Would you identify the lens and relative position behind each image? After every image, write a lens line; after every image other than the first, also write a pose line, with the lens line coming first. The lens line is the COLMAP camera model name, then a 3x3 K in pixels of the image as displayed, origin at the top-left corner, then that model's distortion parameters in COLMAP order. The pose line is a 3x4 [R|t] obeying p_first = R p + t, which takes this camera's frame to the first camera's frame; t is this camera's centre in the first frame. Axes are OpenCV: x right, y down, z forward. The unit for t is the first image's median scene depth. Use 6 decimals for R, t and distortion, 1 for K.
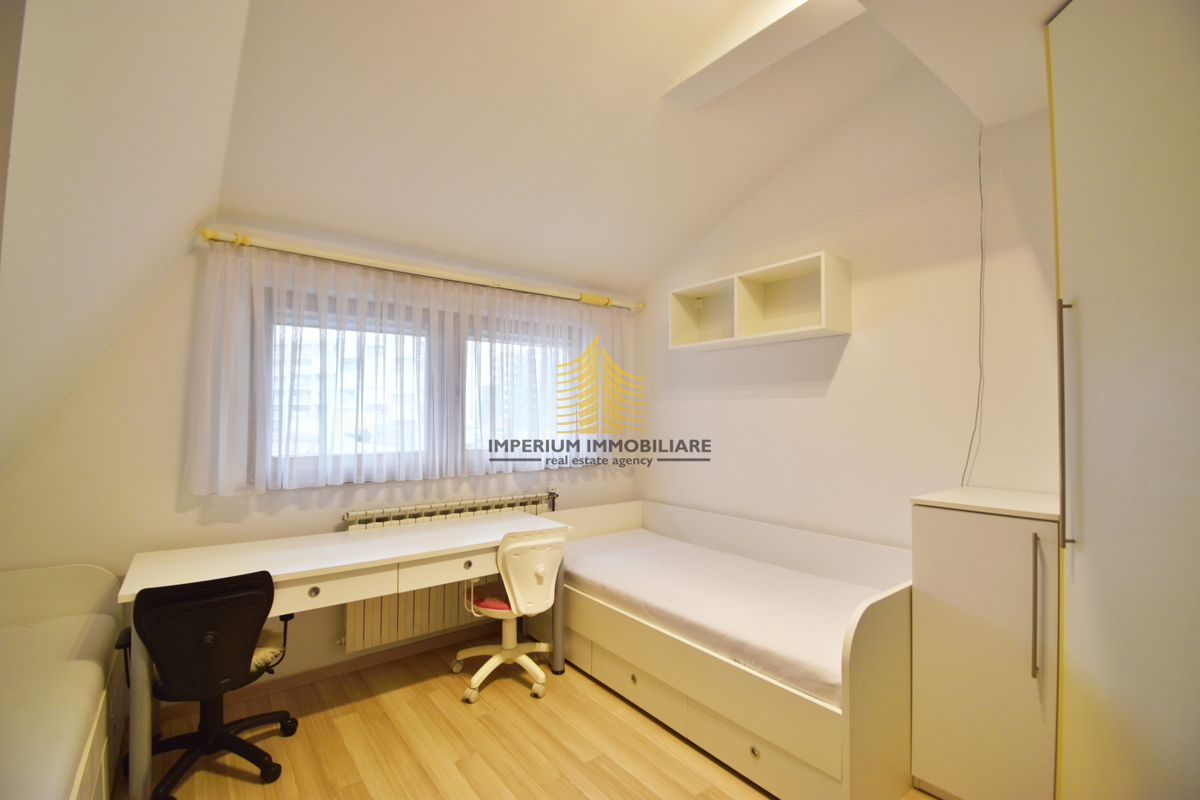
lens RADIAL K [[547.4, 0, 601.6], [0, 547.4, 400.3], [0, 0, 1]] dist [-0.002928, -0.009642]
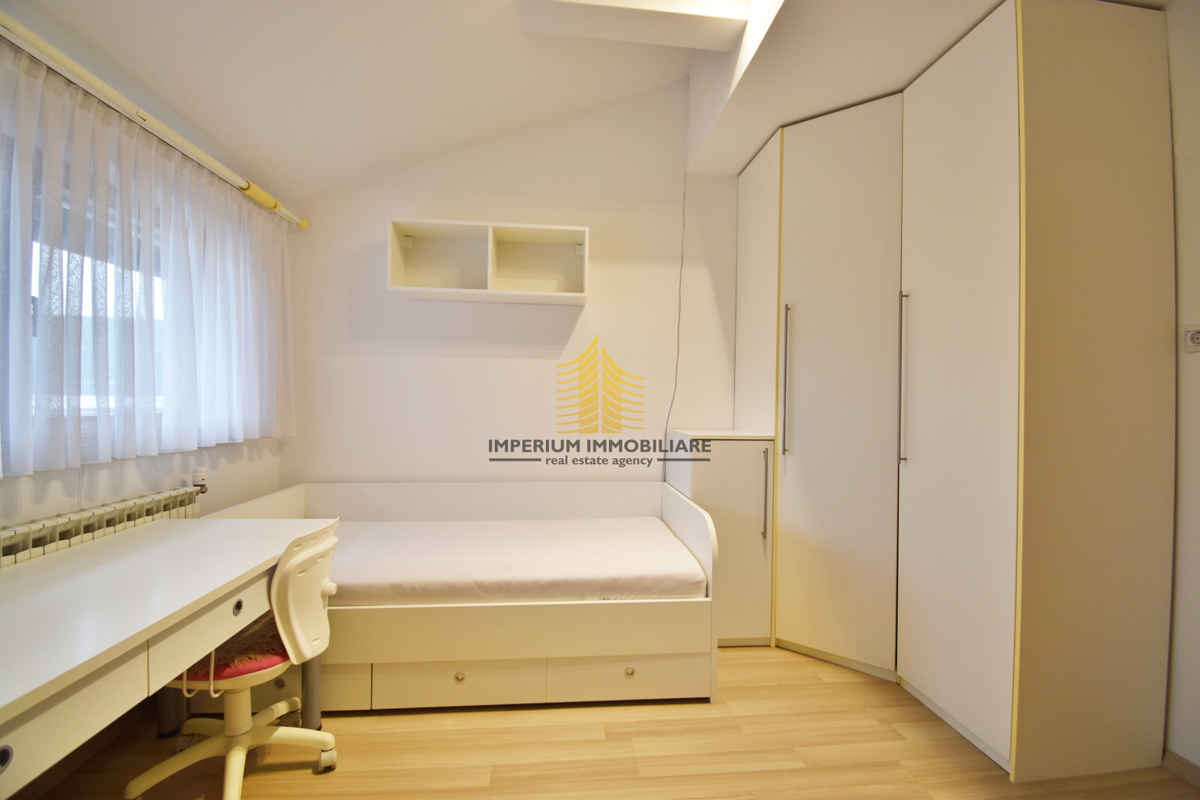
lens RADIAL K [[547.4, 0, 607.3], [0, 547.4, 404.5], [0, 0, 1]] dist [-0.002928, -0.009642]
pose [[0.501265, 0.001000, 0.865293, -0.530093], [-0.035300, 0.999191, 0.019294, 0.064253], [-0.864573, -0.040216, 0.500895, 0.384592]]
